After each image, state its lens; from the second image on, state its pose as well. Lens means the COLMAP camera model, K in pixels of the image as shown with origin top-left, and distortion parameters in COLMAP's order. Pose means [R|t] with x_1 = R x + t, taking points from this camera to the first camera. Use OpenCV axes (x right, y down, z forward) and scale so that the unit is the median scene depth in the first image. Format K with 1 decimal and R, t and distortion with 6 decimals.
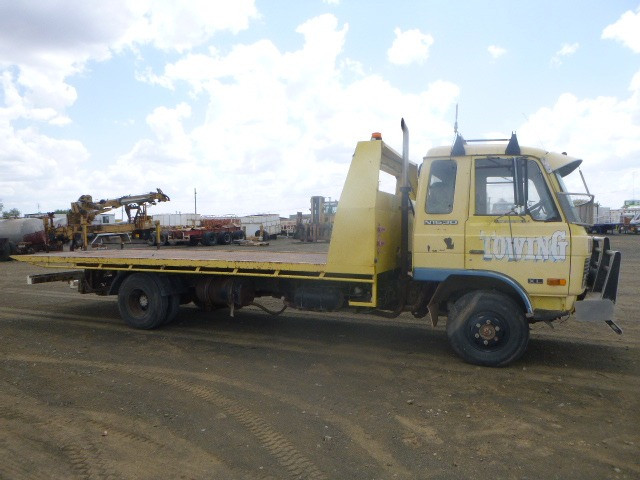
lens RADIAL K [[471.8, 0, 322.0], [0, 471.8, 296.6], [0, 0, 1]] dist [-0.035442, 0.009279]
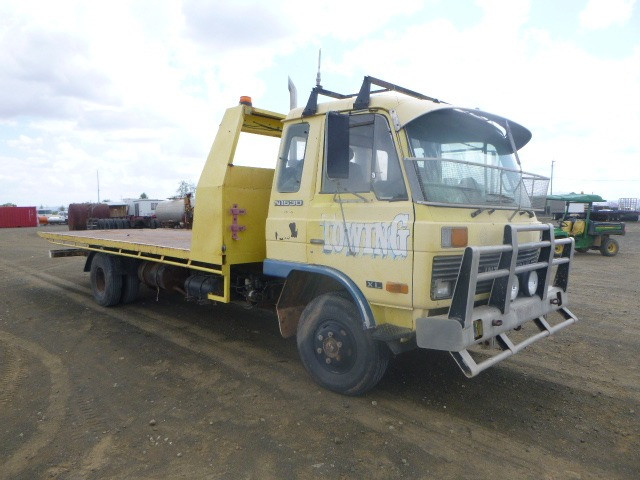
lens RADIAL K [[467.7, 0, 320.0], [0, 467.7, 291.1], [0, 0, 1]] dist [-0.040370, -0.000912]
pose [[0.931180, 0.068234, -0.358116, 0.600514], [-0.059534, 0.997603, 0.035279, -0.041283], [0.359665, -0.011531, 0.933010, 0.288611]]
